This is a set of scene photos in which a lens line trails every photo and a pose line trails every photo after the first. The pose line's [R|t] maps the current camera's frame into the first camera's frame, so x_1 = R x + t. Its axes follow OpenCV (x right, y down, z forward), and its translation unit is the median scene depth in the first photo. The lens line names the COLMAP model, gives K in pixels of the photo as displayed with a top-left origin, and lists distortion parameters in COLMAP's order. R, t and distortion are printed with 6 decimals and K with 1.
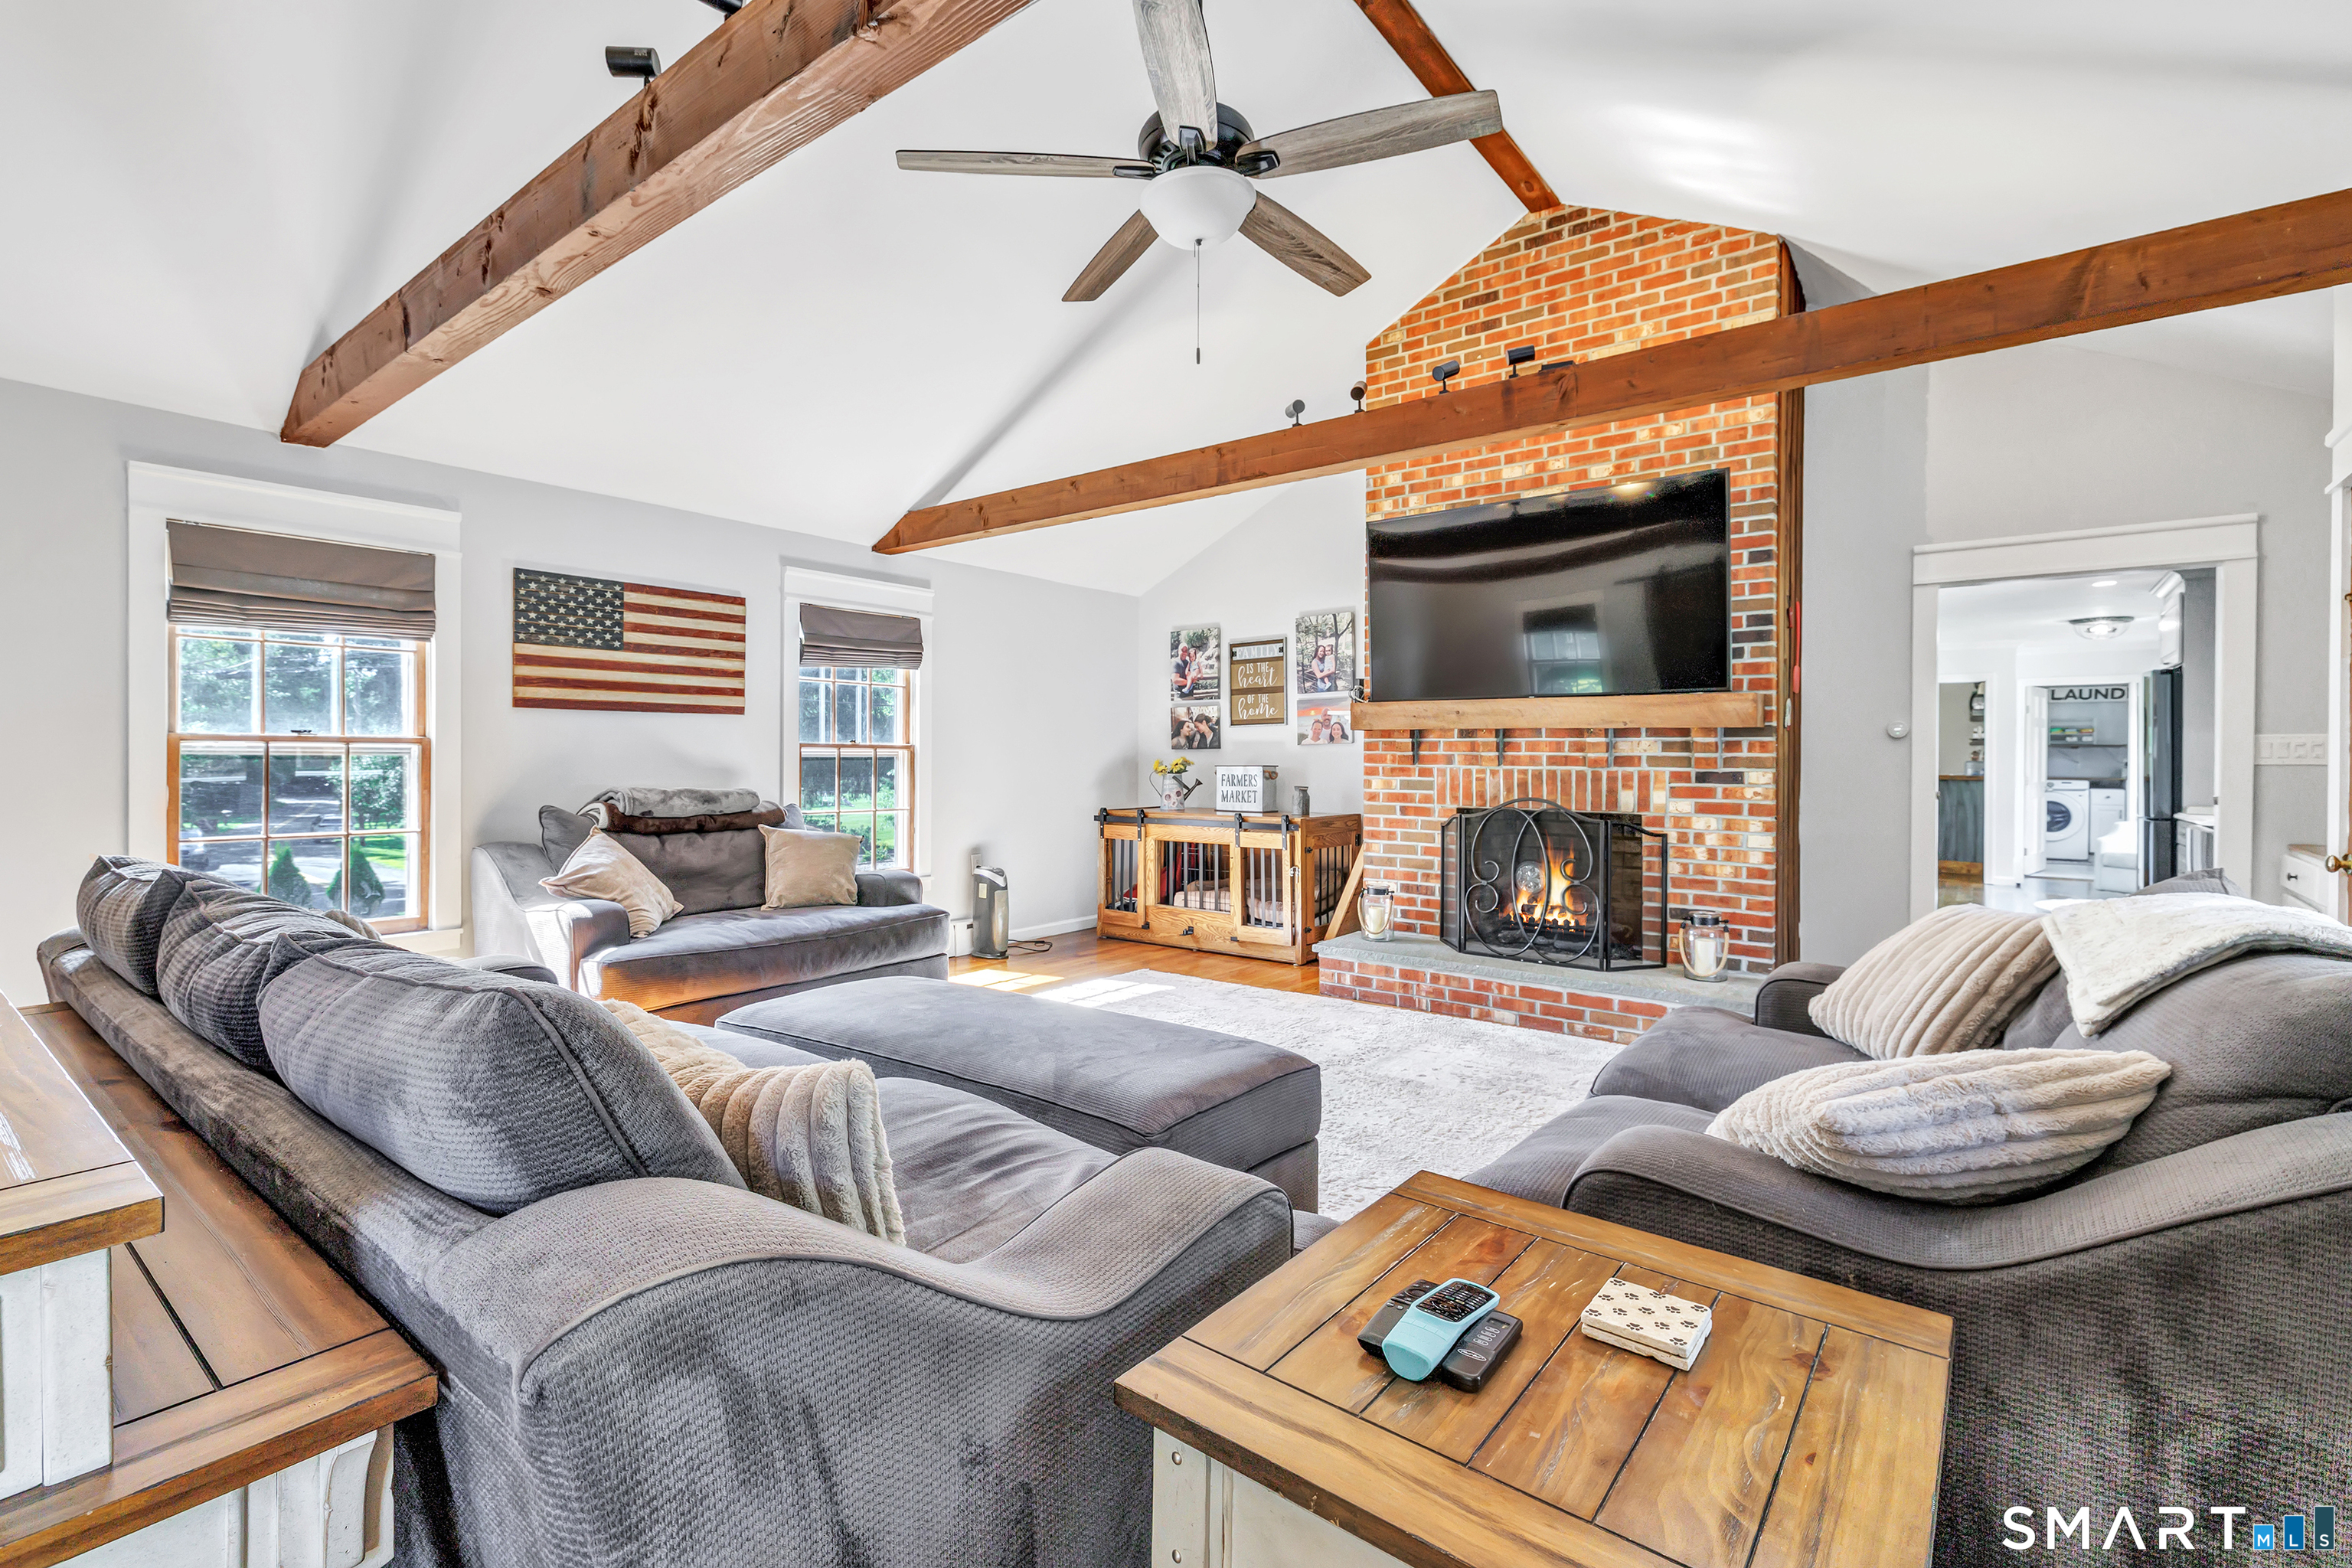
lens RADIAL K [[1029.4, 0, 1160.1], [0, 1029.4, 759.3], [0, 0, 1]] dist [0.001998, 0.000689]
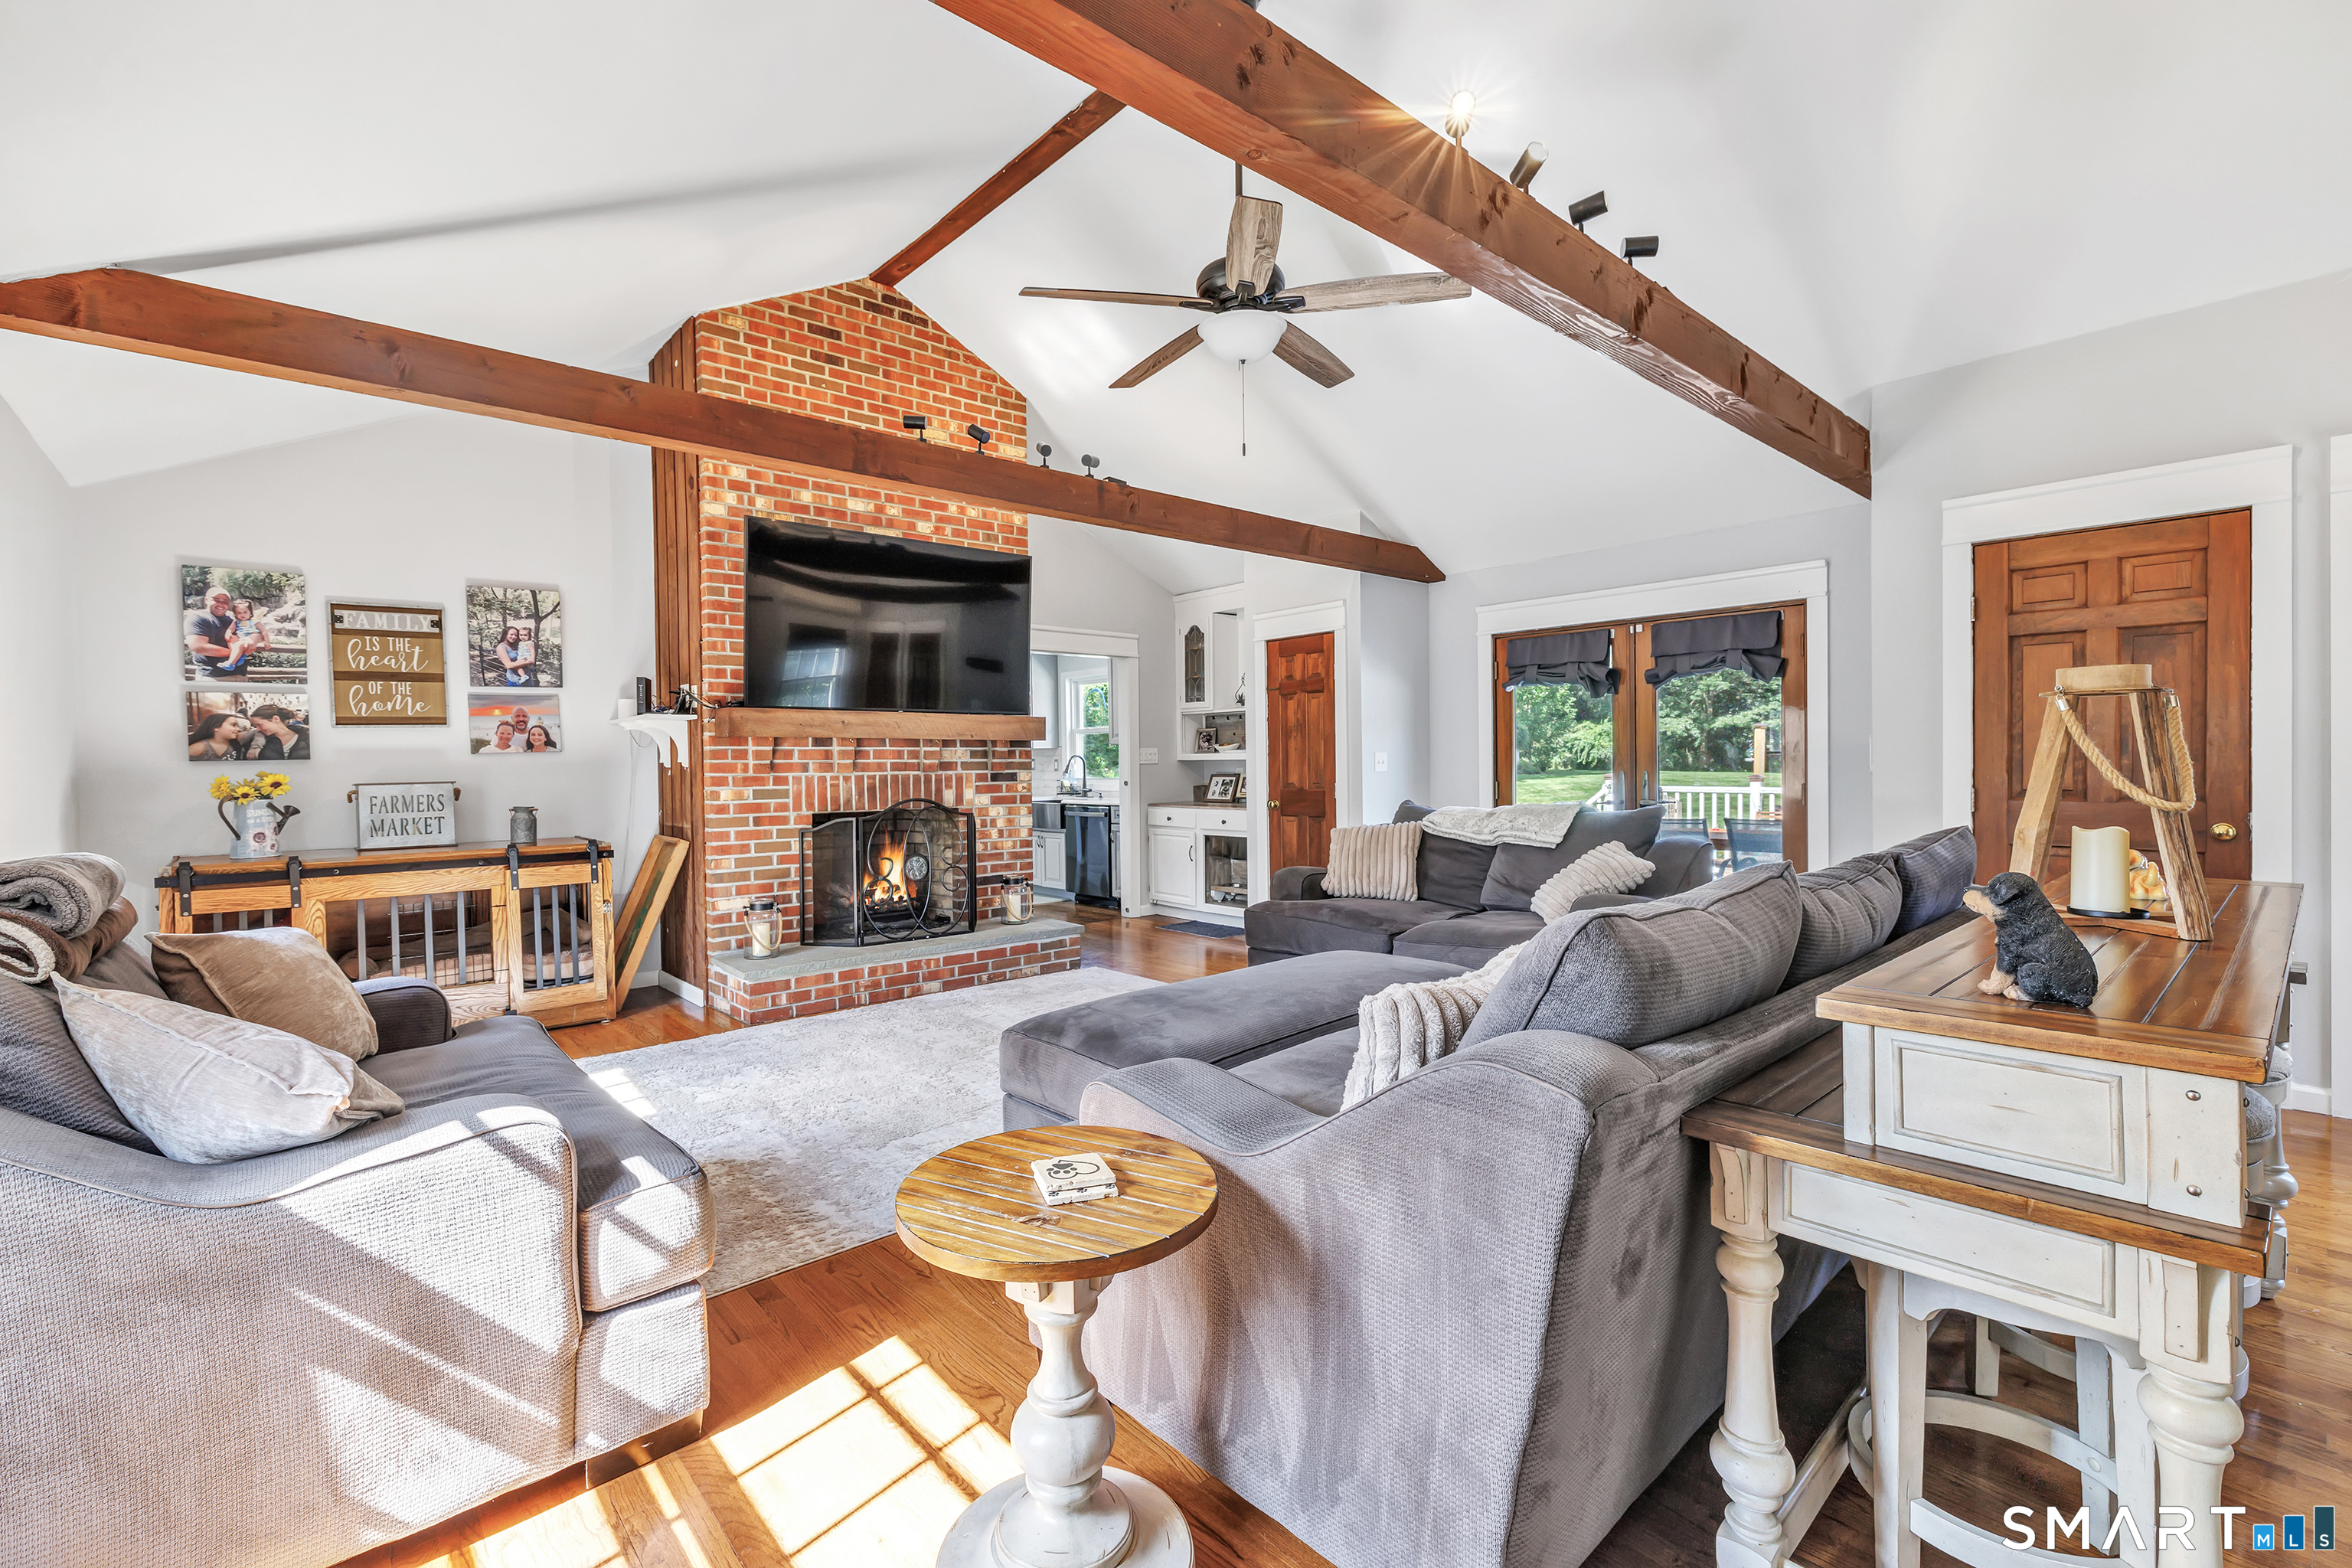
lens RADIAL K [[1029.4, 0, 1178.9], [0, 1029.4, 773.4], [0, 0, 1]] dist [0.001998, 0.000689]
pose [[0.186670, -0.015992, 0.982292, -0.651194], [0.016658, 0.999775, 0.013111, -0.000952], [-0.982281, 0.013915, 0.186895, 0.441194]]
